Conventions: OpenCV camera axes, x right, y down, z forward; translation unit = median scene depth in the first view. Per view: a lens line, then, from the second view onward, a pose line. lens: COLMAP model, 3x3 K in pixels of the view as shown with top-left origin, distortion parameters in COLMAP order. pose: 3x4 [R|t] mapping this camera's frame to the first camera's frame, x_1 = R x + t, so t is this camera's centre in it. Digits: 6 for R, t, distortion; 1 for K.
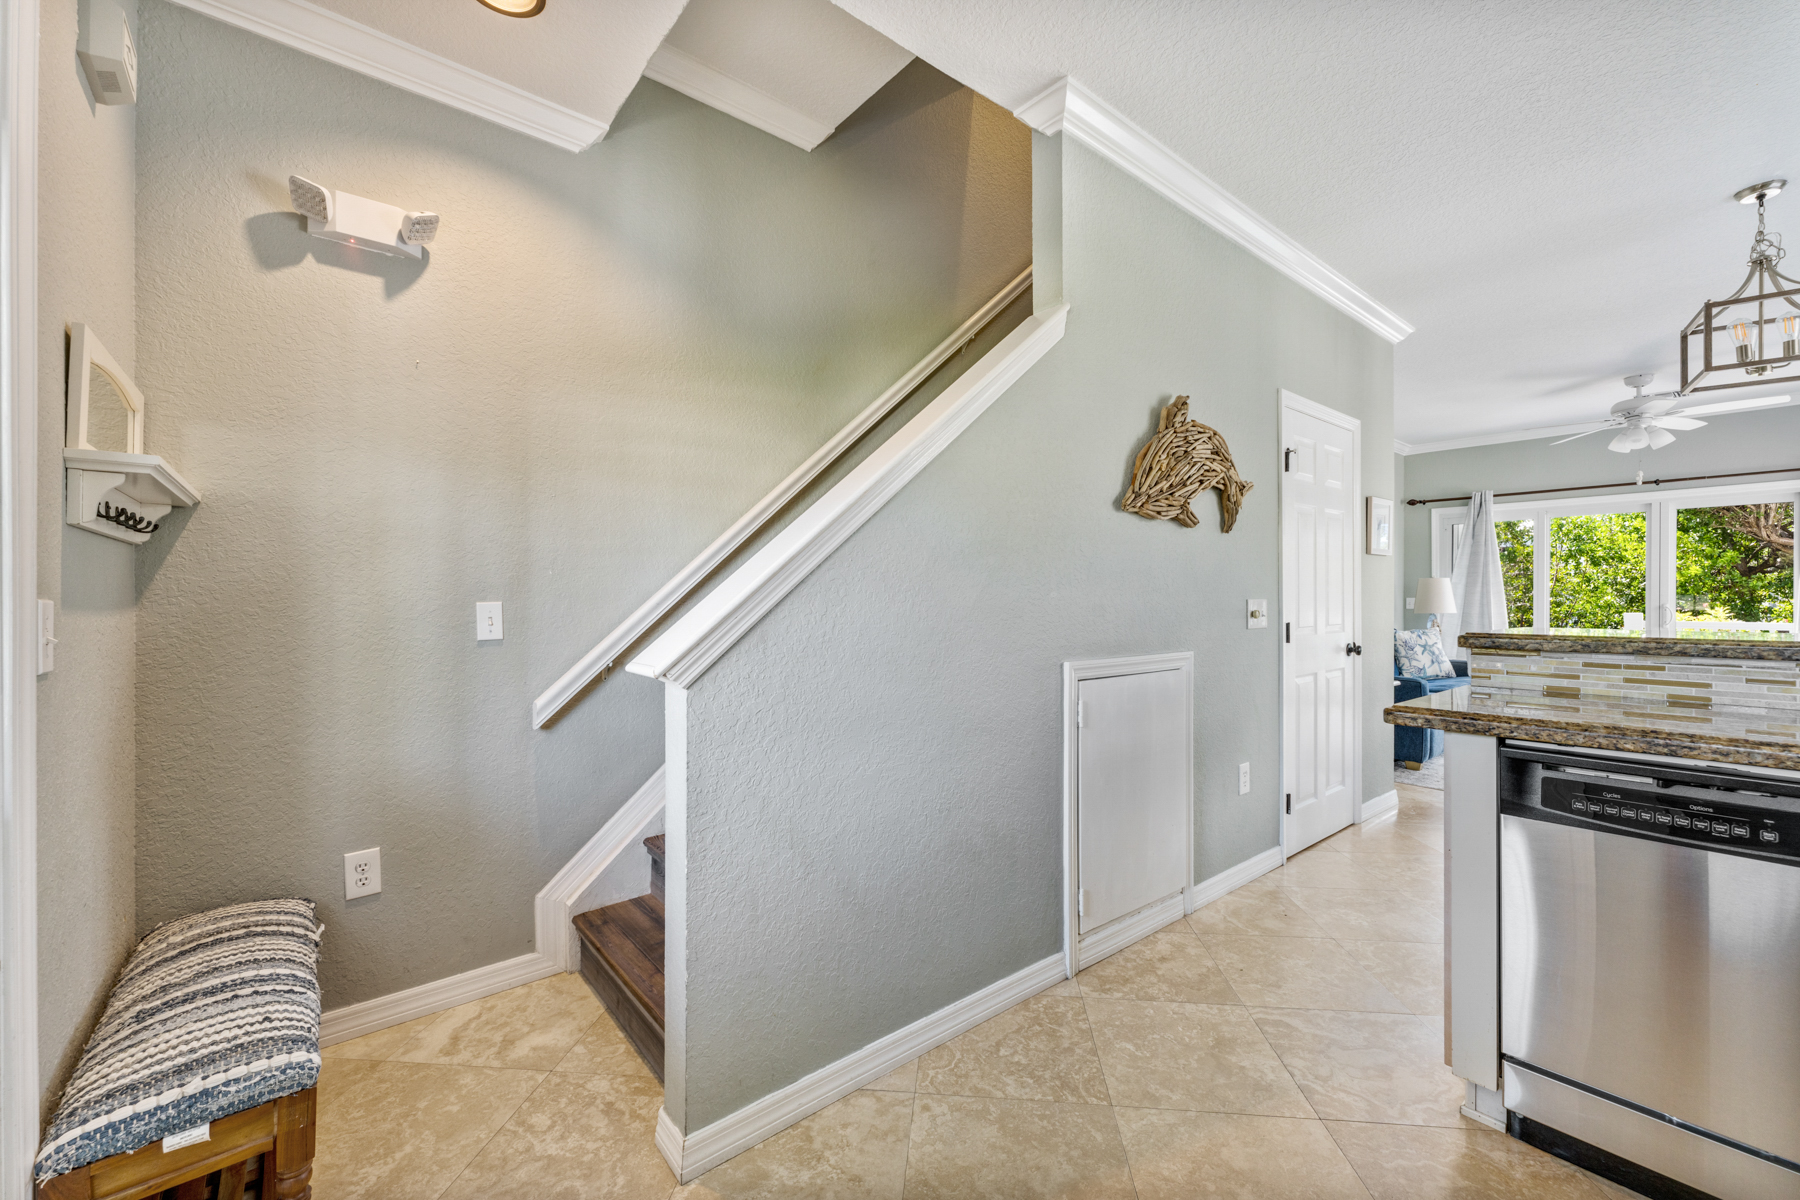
lens RADIAL K [[723.8, 0, 888.5], [0, 723.8, 604.6], [0, 0, 1]] dist [-0.000174, 0.000568]
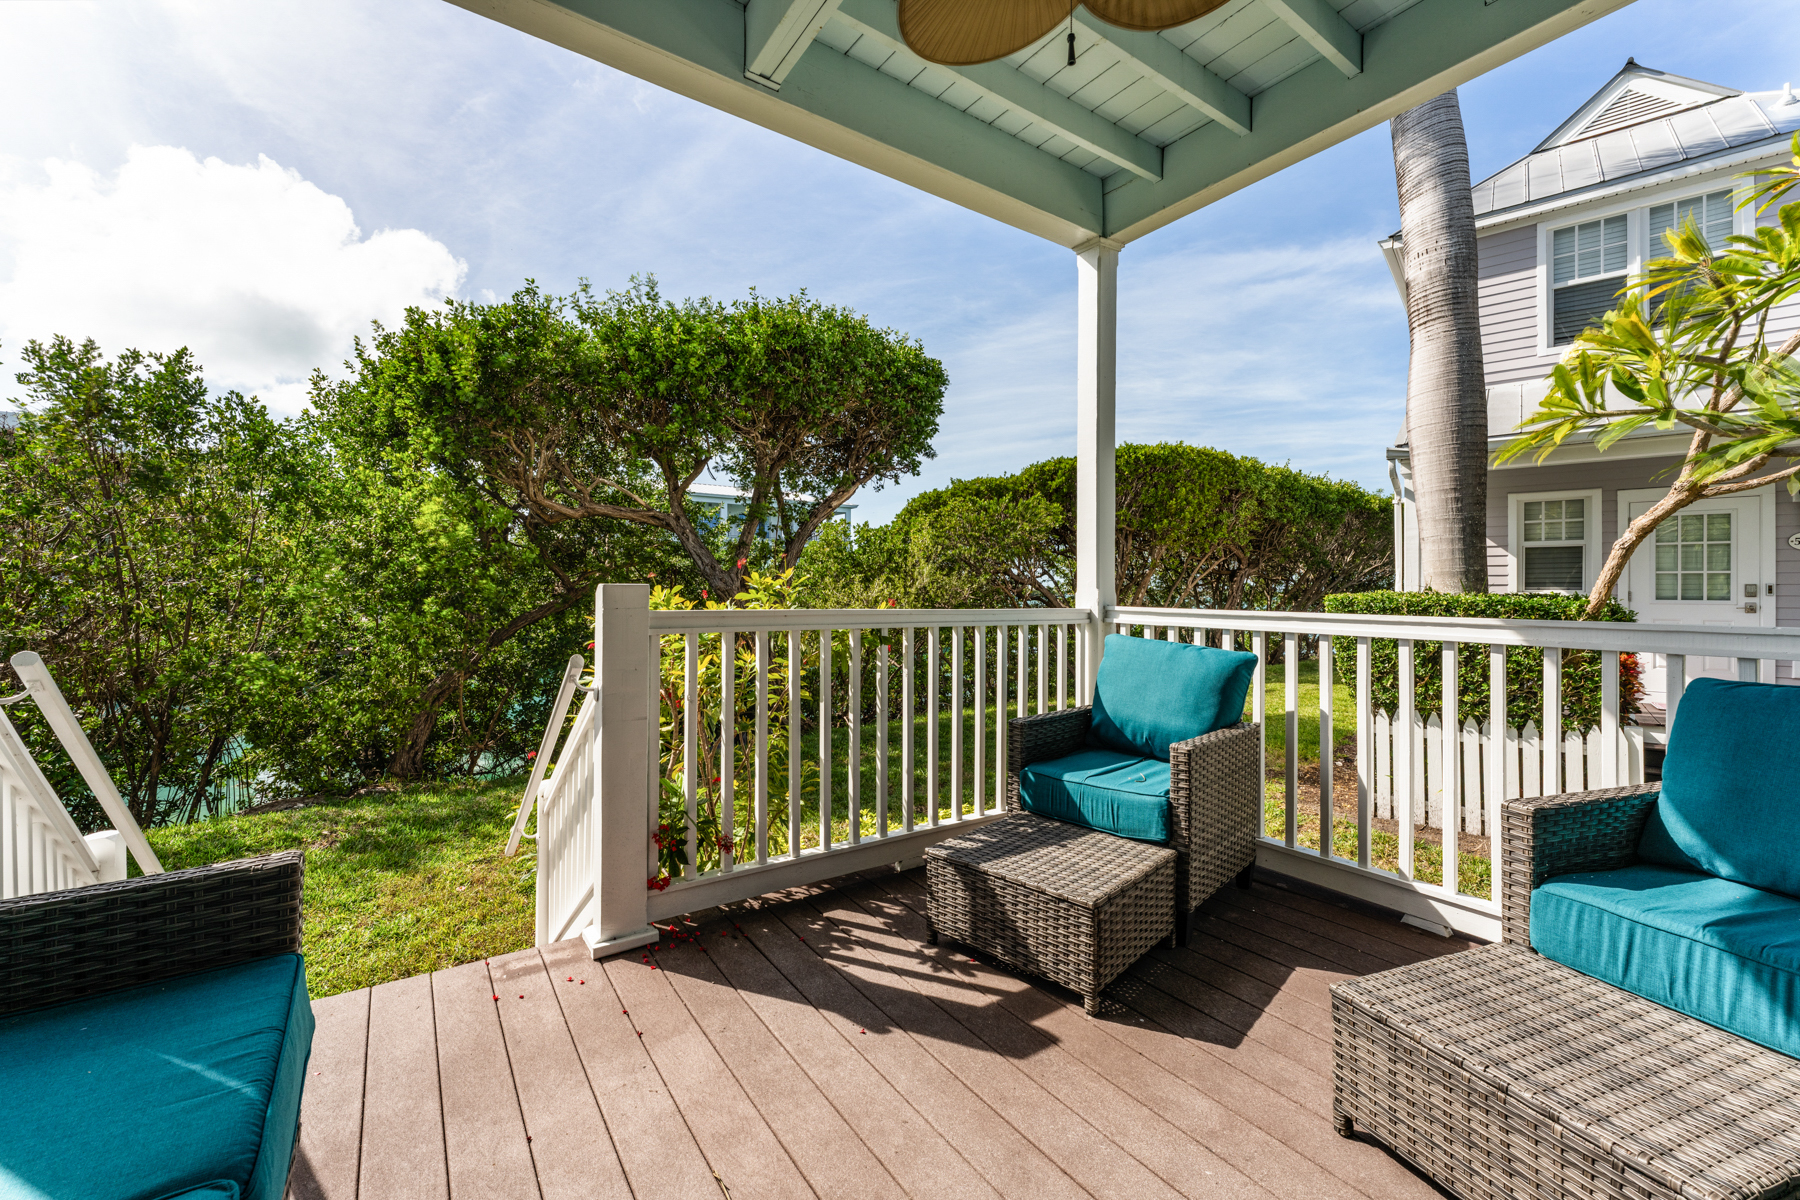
lens RADIAL K [[737.0, 0, 904.1], [0, 737.0, 590.8], [0, 0, 1]] dist [0.000886, 0.000309]
pose [[0.078670, 0.005202, 0.996887, 2.526835], [-0.002785, 0.999984, -0.004998, 0.052691], [-0.996897, -0.002383, 0.078683, 2.918125]]
